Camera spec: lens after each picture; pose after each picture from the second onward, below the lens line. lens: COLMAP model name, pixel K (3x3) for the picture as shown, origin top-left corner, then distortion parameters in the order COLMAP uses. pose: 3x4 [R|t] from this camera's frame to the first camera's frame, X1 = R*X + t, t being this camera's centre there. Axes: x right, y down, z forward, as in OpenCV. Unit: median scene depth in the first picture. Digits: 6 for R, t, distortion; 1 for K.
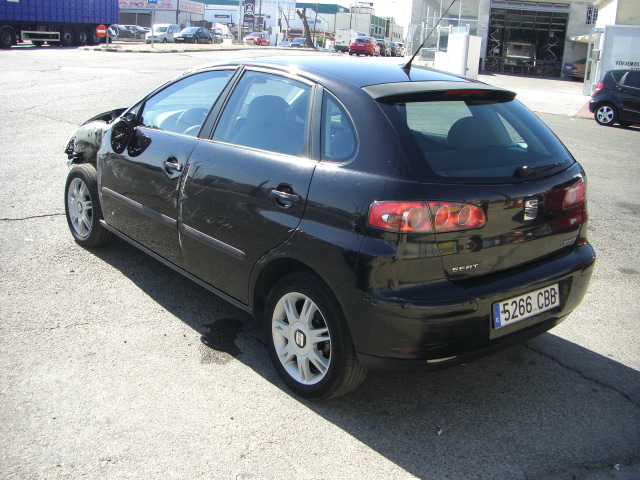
lens RADIAL K [[722.7, 0, 319.9], [0, 722.7, 236.3], [0, 0, 1]] dist [-0.145710, 0.000000]
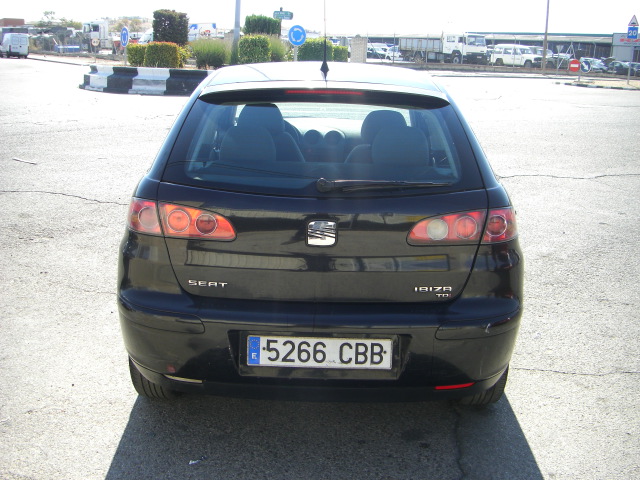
lens RADIAL K [[722.7, 0, 318.1], [0, 722.7, 240.7], [0, 0, 1]] dist [-0.145710, 0.000000]
pose [[0.760070, 0.131416, -0.636414, 0.399068], [-0.160107, 0.987019, 0.012599, -0.018845], [0.629808, 0.092318, 0.771245, 0.185697]]
